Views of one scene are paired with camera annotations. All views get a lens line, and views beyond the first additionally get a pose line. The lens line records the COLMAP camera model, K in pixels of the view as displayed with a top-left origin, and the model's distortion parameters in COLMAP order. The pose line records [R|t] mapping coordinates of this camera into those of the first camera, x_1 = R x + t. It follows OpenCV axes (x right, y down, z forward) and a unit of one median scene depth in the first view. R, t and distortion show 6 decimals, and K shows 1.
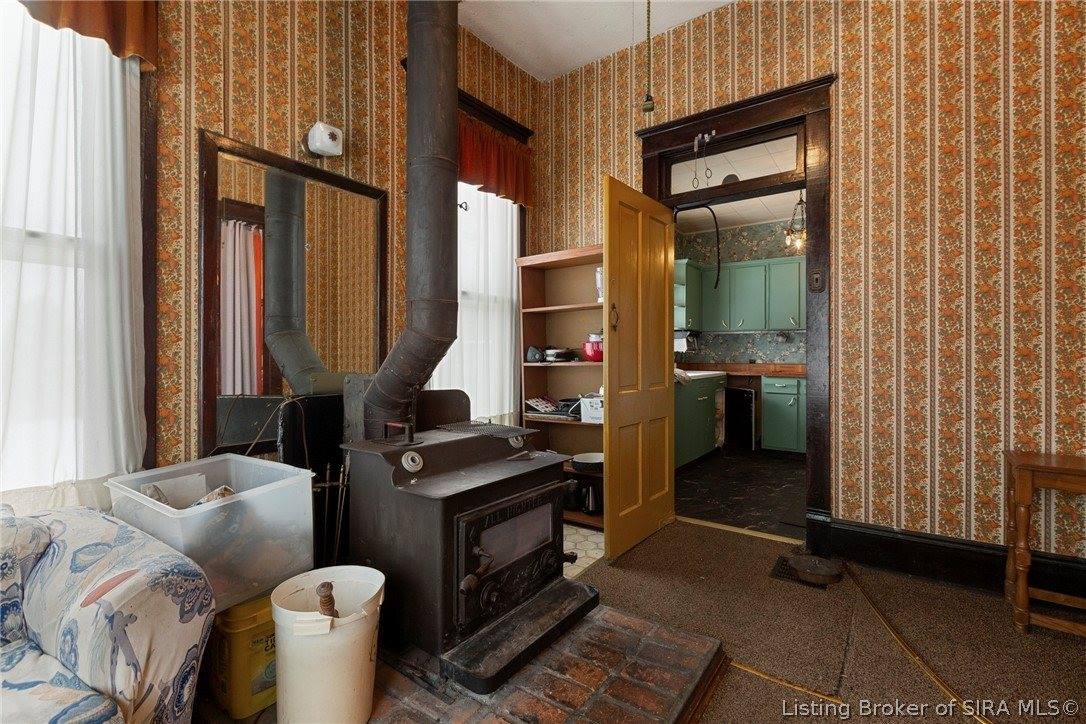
lens RADIAL K [[481.4, 0, 547.1], [0, 481.4, 357.8], [0, 0, 1]] dist [0.000796, -0.000092]
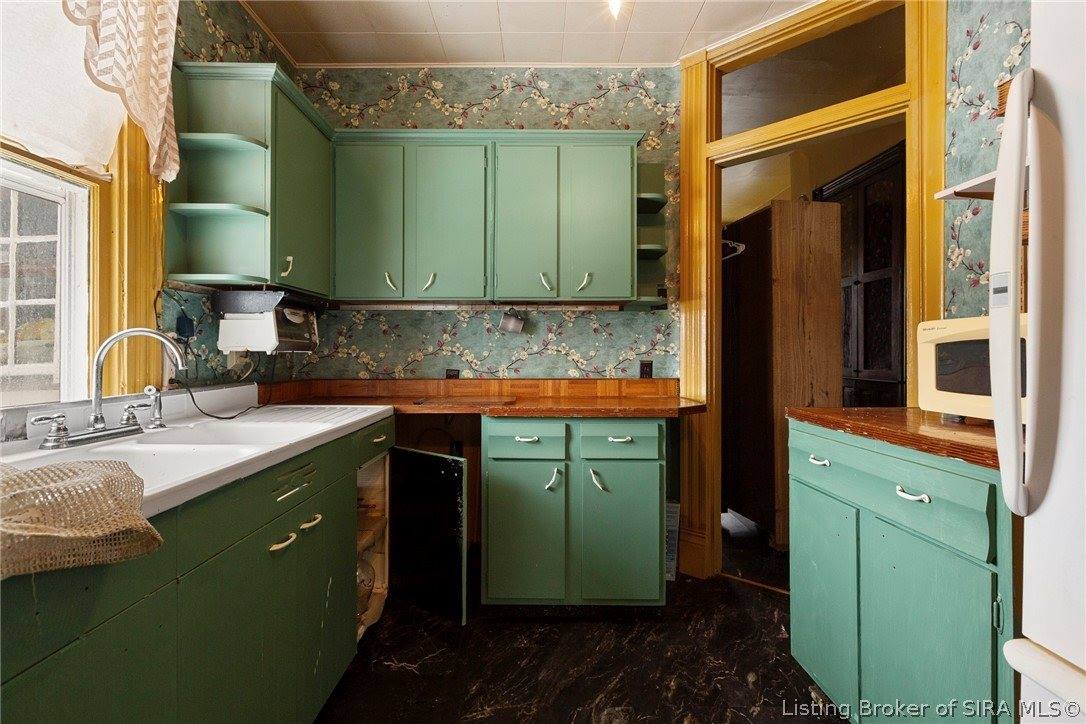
lens RADIAL K [[481.4, 0, 542.9], [0, 481.4, 352.5], [0, 0, 1]] dist [0.000796, -0.000092]
pose [[0.807933, 0.000064, 0.589274, 0.244380], [0.000945, 0.999999, -0.001405, -0.011762], [-0.589273, 0.001692, 0.807932, 0.624436]]
